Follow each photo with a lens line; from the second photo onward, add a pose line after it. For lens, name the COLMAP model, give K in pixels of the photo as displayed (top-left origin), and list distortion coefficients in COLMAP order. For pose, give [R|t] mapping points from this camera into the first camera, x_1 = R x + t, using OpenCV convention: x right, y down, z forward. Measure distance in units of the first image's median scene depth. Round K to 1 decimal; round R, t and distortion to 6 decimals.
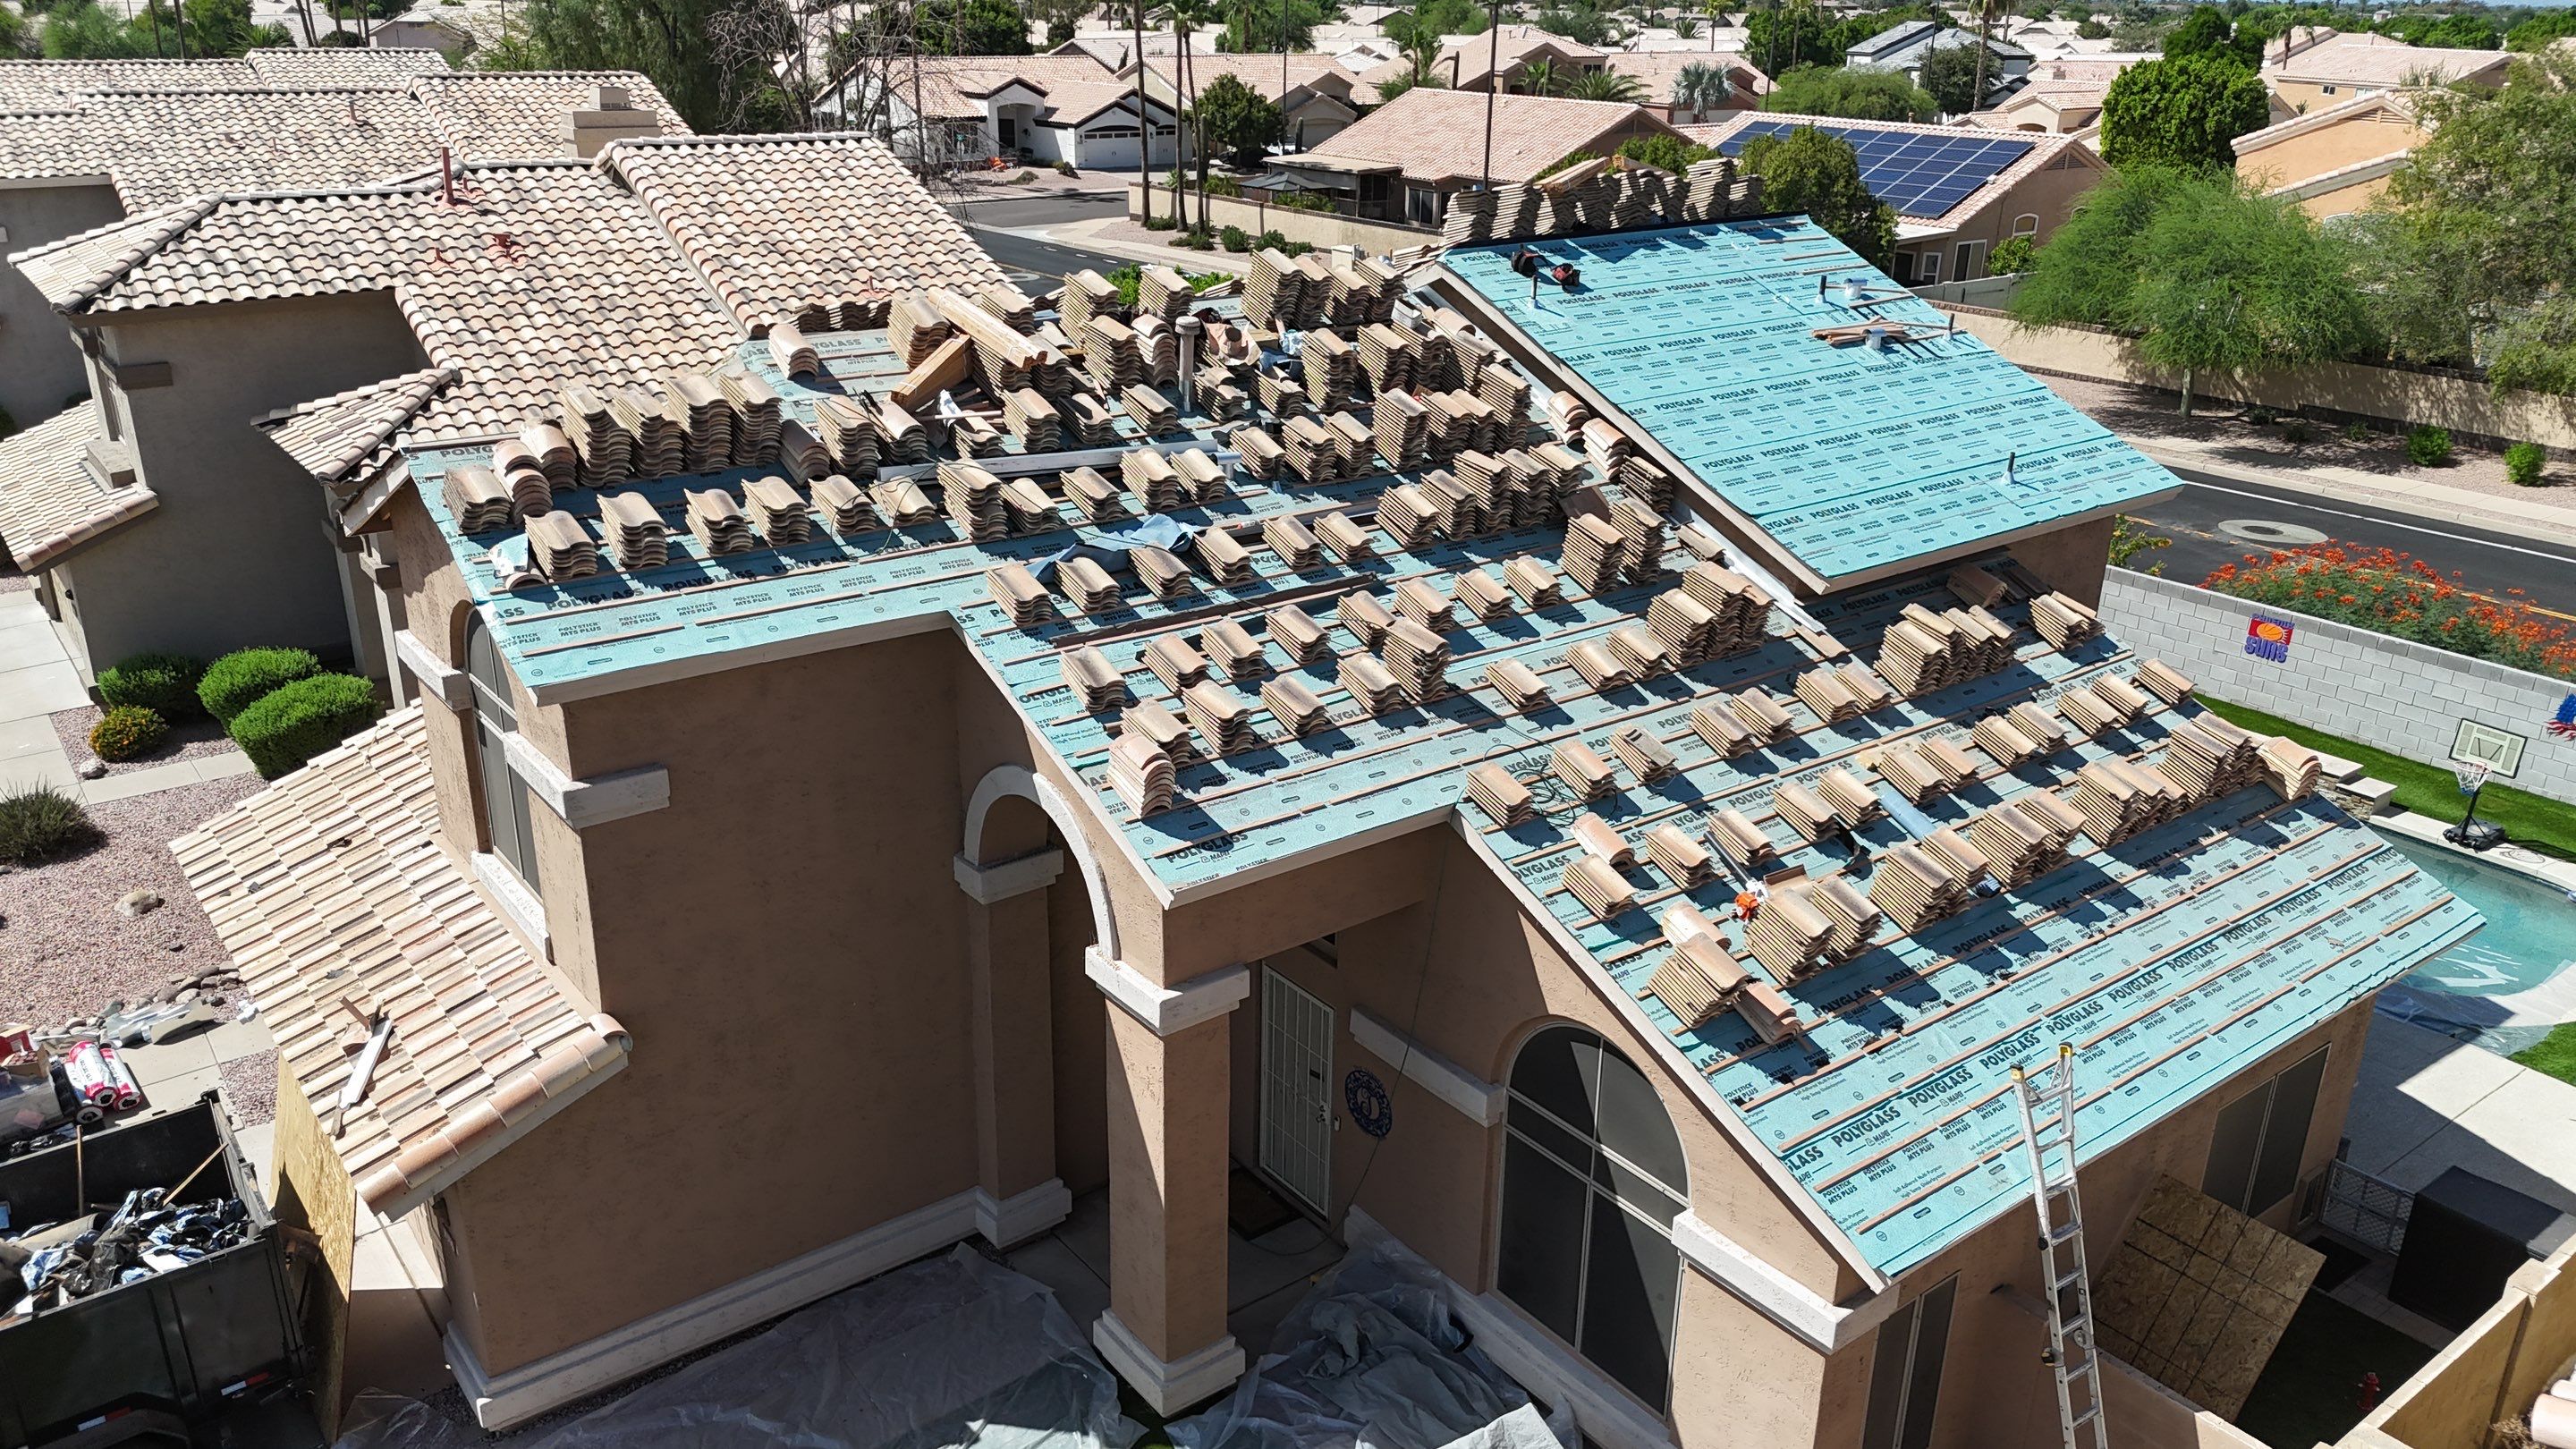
lens RADIAL K [[1892.0, 0, 1288.0], [0, 1892.0, 724.5], [0, 0, 1]] dist [0.064256, -0.071017]
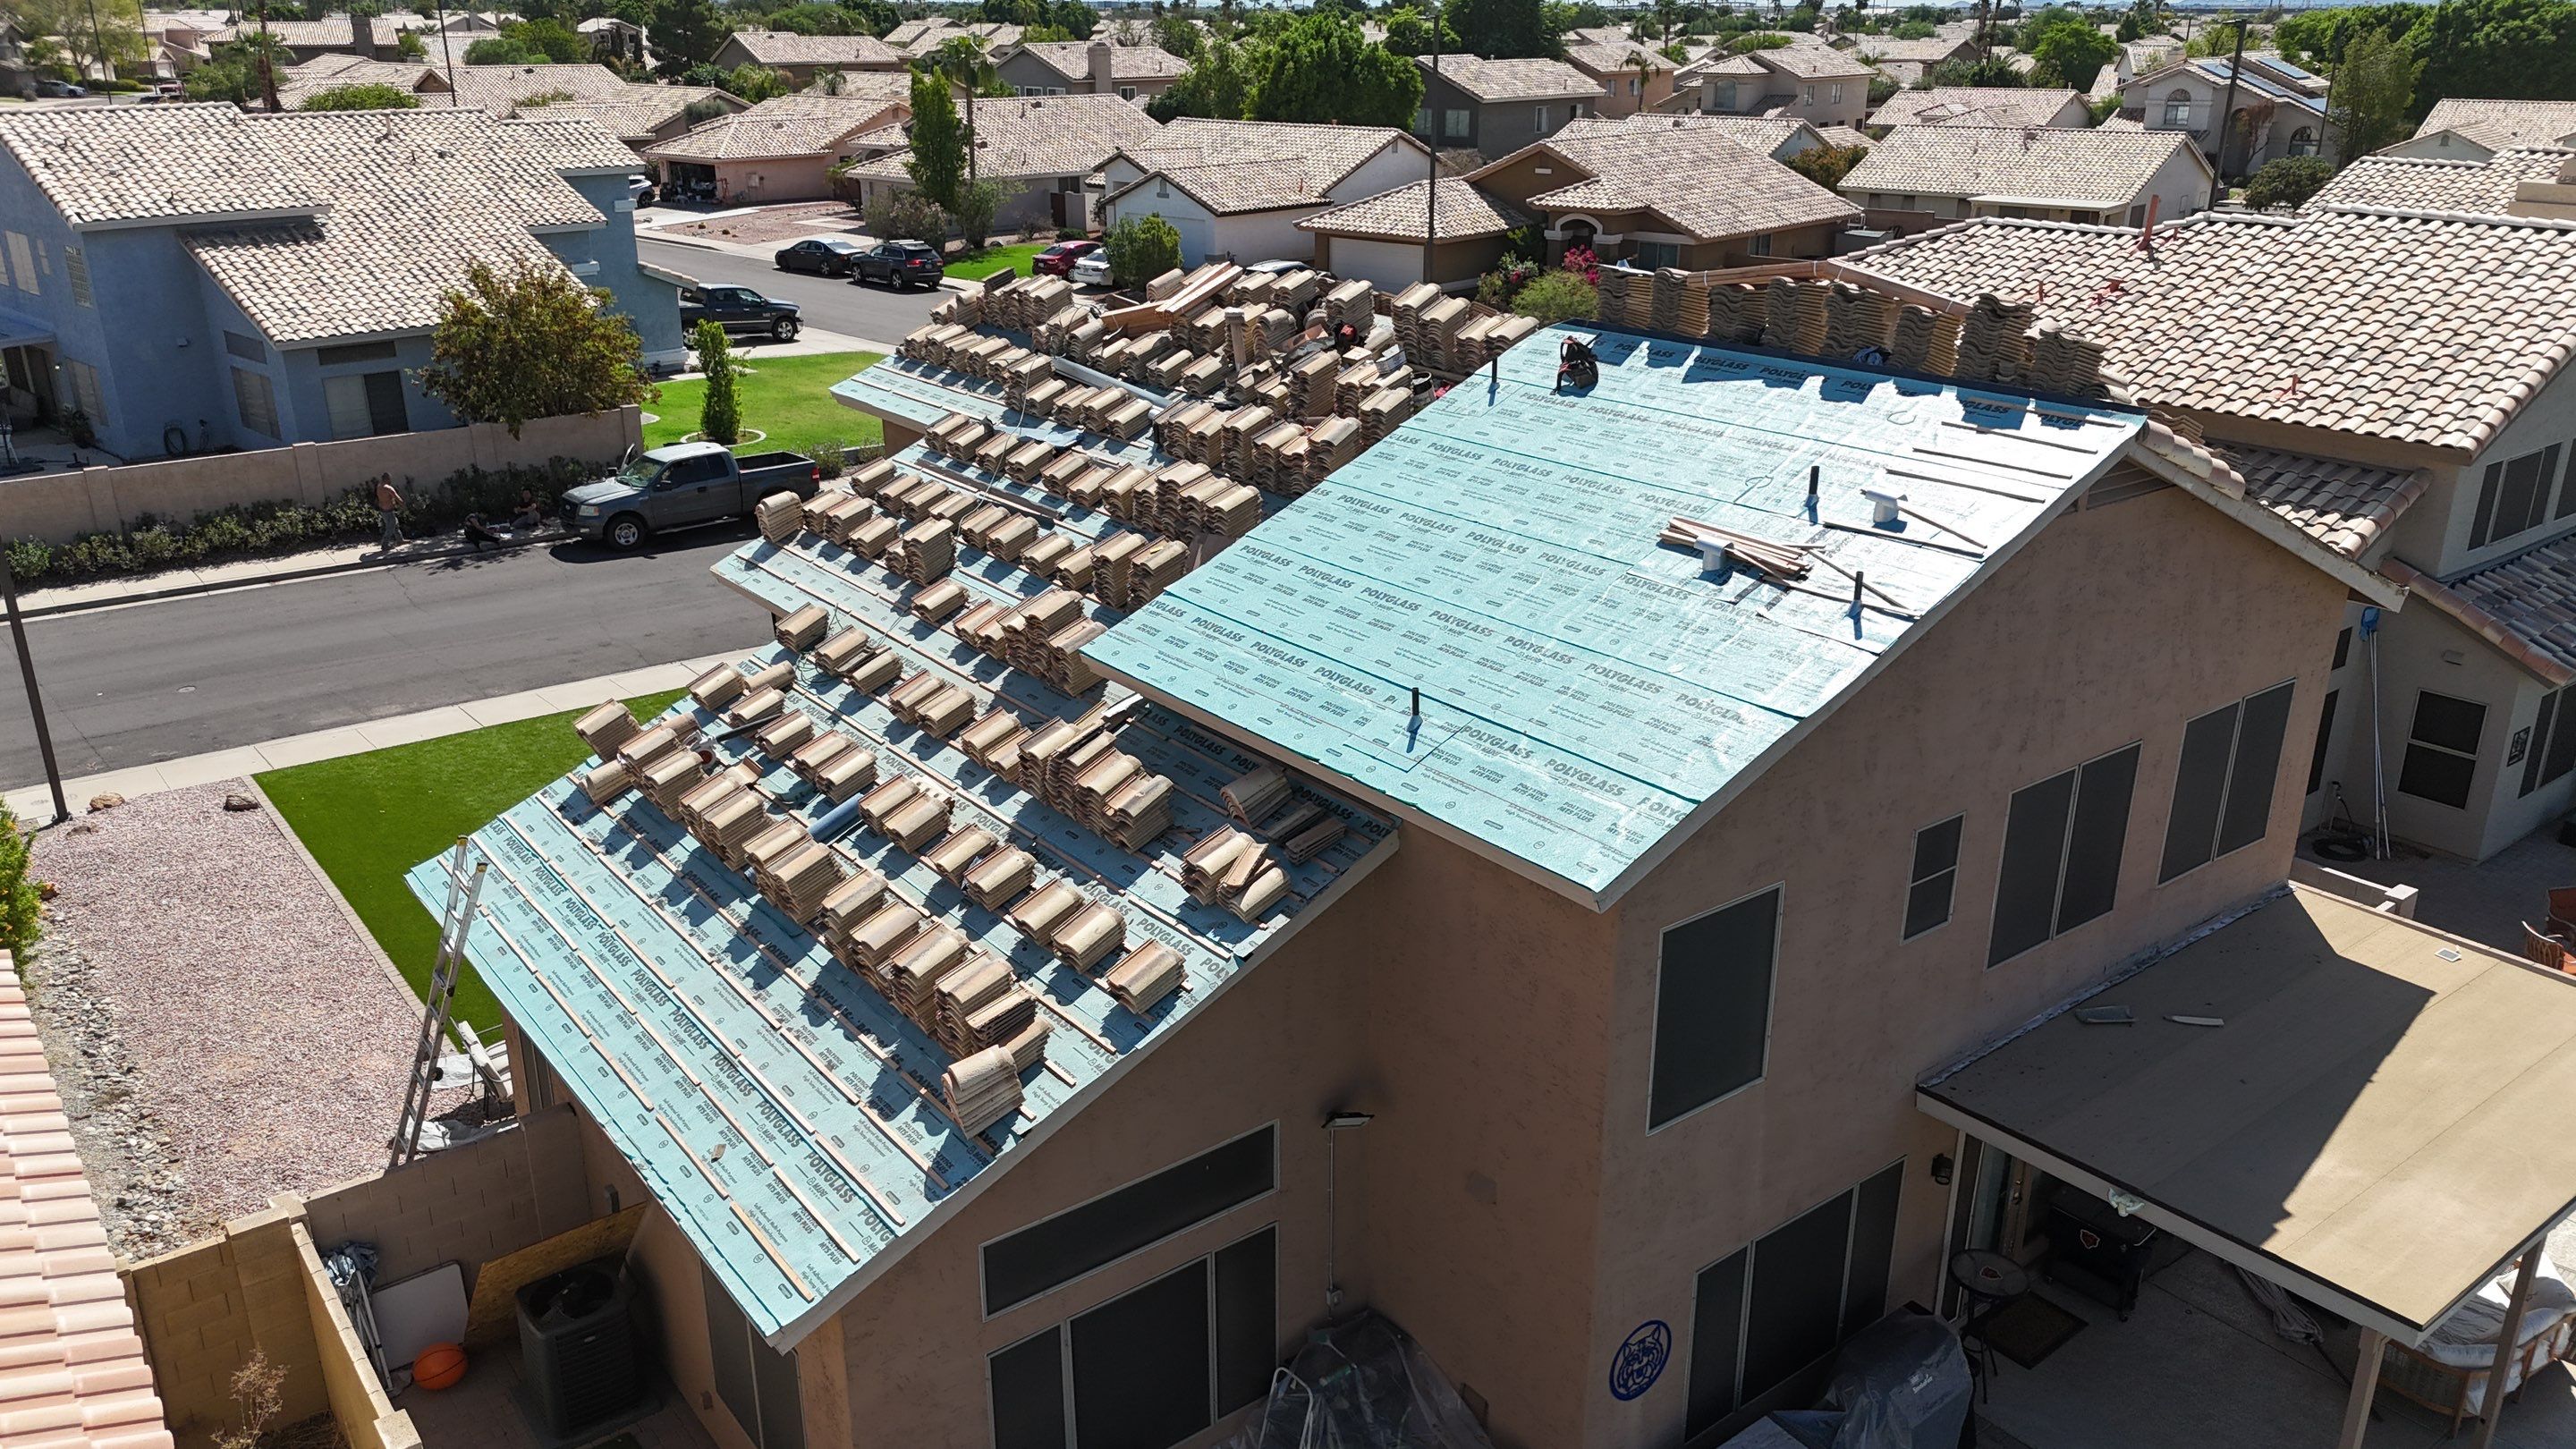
lens RADIAL K [[1892.0, 0, 1288.0], [0, 1892.0, 724.5], [0, 0, 1]] dist [0.064256, -0.071017]
pose [[0.003317, 0.331939, -0.943295, 1.254897], [-0.362534, 0.879527, 0.308224, -0.394584], [0.931965, 0.340954, 0.123256, 1.051240]]
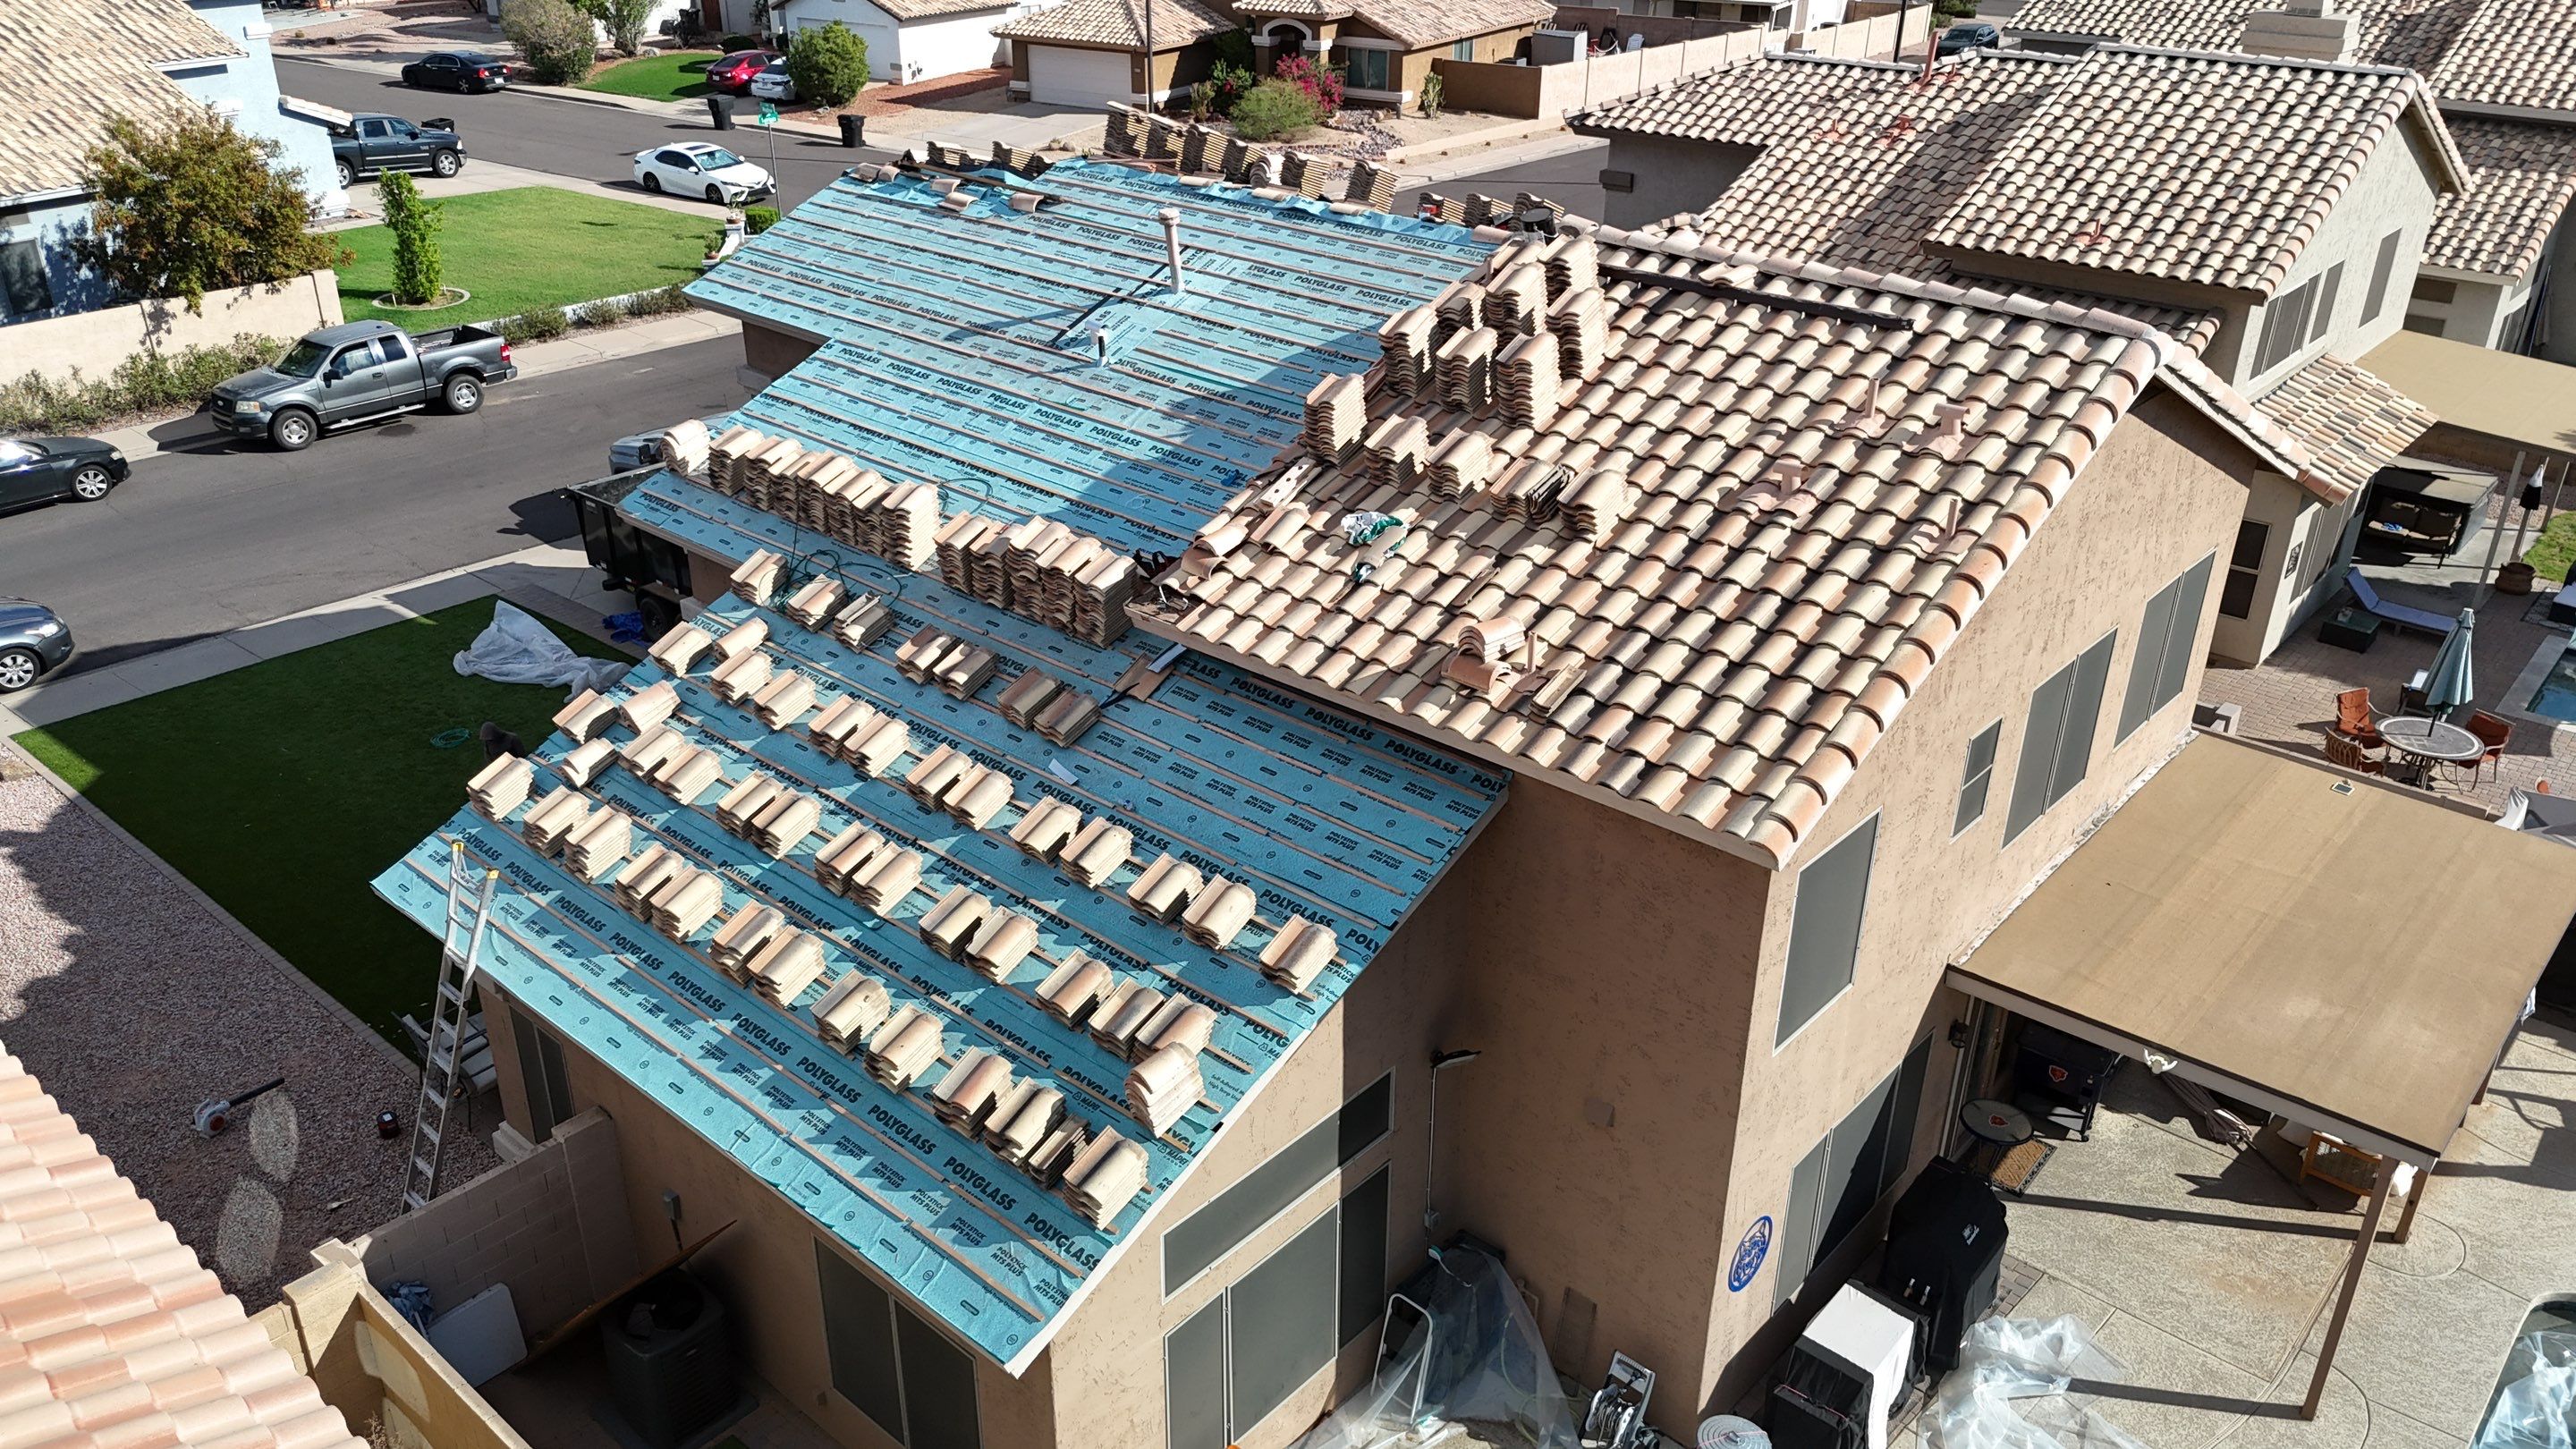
lens RADIAL K [[1892.0, 0, 1288.0], [0, 1892.0, 724.5], [0, 0, 1]] dist [0.064256, -0.071017]
pose [[0.189307, 0.421982, -0.886620, 1.217891], [-0.359179, 0.870128, 0.337442, -0.388903], [0.913867, 0.254575, 0.316288, 0.900728]]
